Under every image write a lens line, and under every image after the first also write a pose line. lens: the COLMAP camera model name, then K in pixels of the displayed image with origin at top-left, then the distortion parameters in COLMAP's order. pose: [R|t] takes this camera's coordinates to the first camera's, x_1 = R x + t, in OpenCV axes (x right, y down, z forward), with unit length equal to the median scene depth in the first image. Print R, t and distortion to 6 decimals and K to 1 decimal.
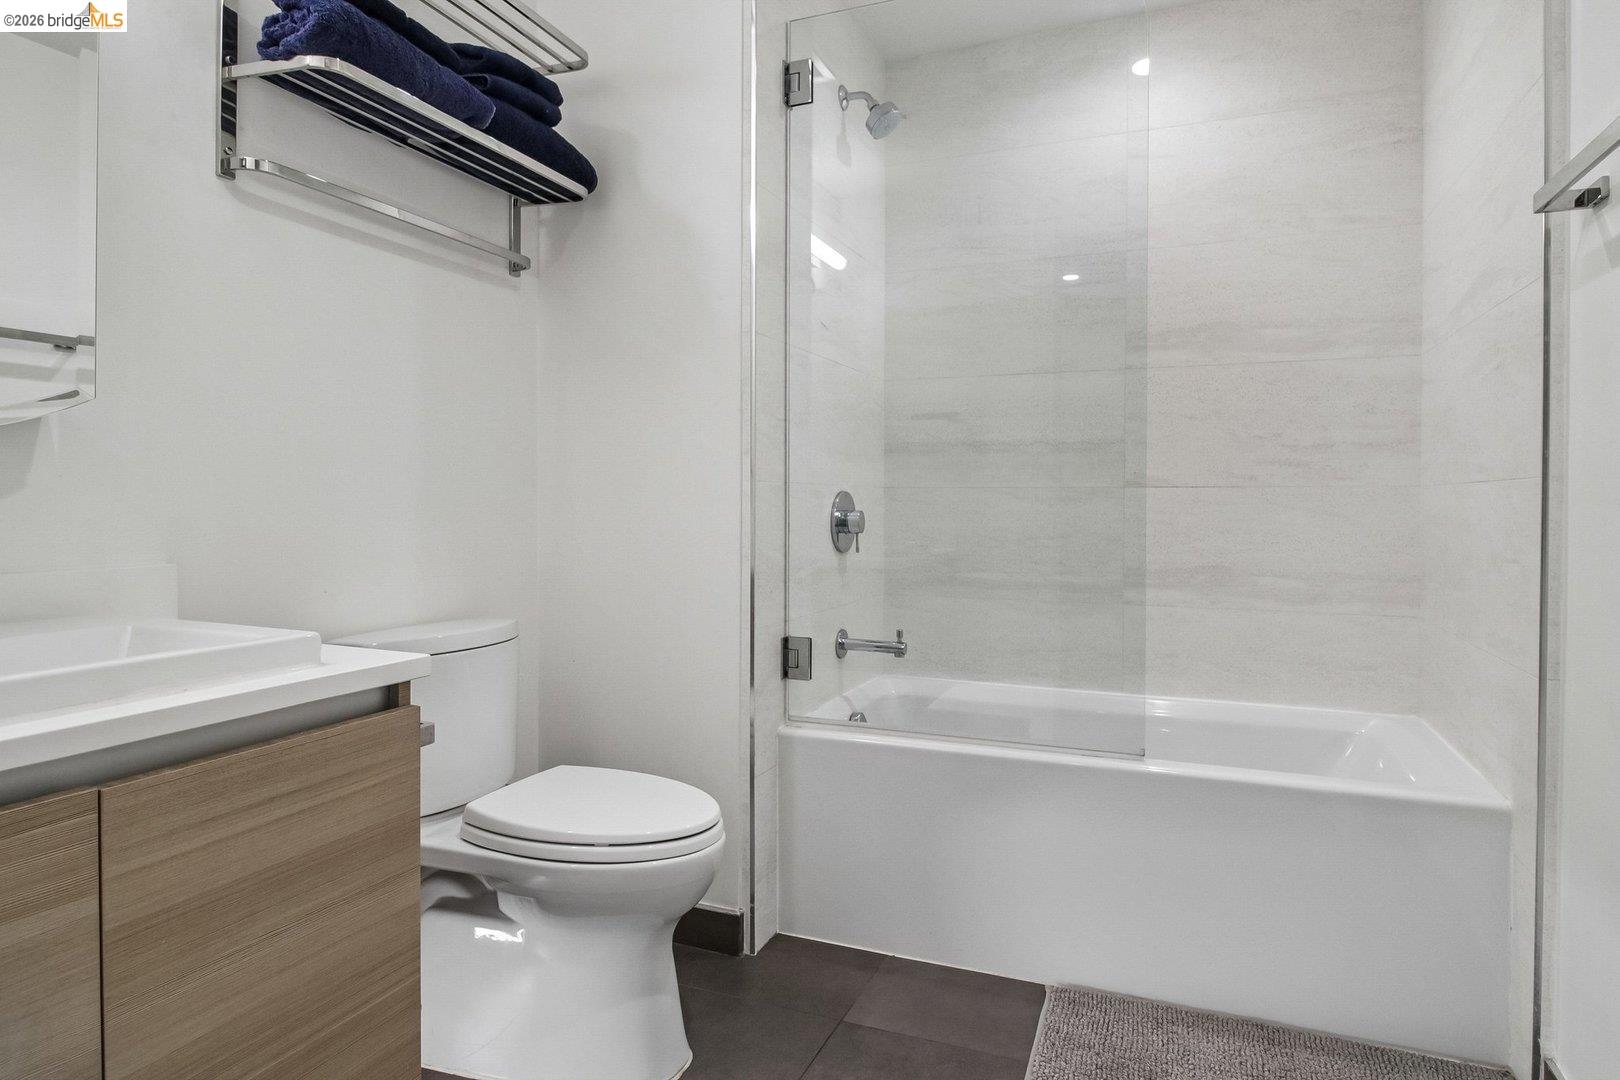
lens RADIAL K [[946.3, 0, 811.4], [0, 946.3, 514.2], [0, 0, 1]] dist [0.002218, -0.003787]
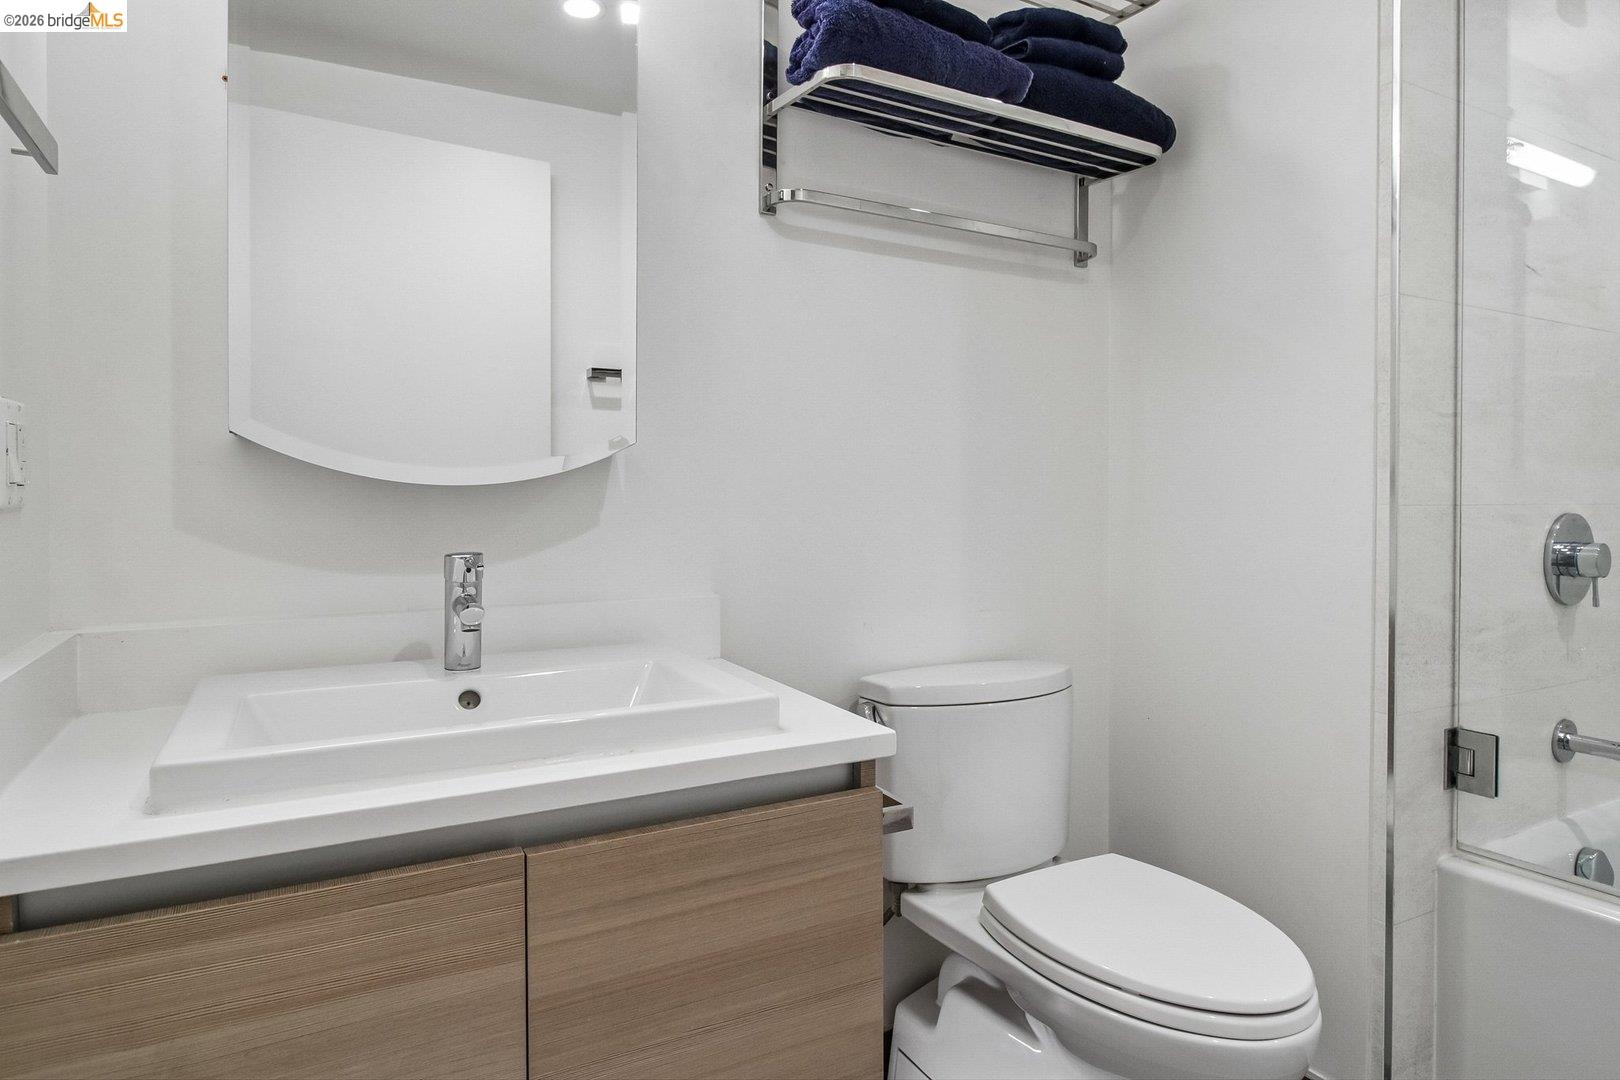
lens RADIAL K [[946.3, 0, 811.4], [0, 946.3, 514.2], [0, 0, 1]] dist [0.002218, -0.003787]
pose [[0.782378, 0.006676, -0.622768, 0.040609], [-0.005225, 0.999978, 0.004155, -0.031009], [0.622782, 0.000003, 0.782395, 0.188877]]
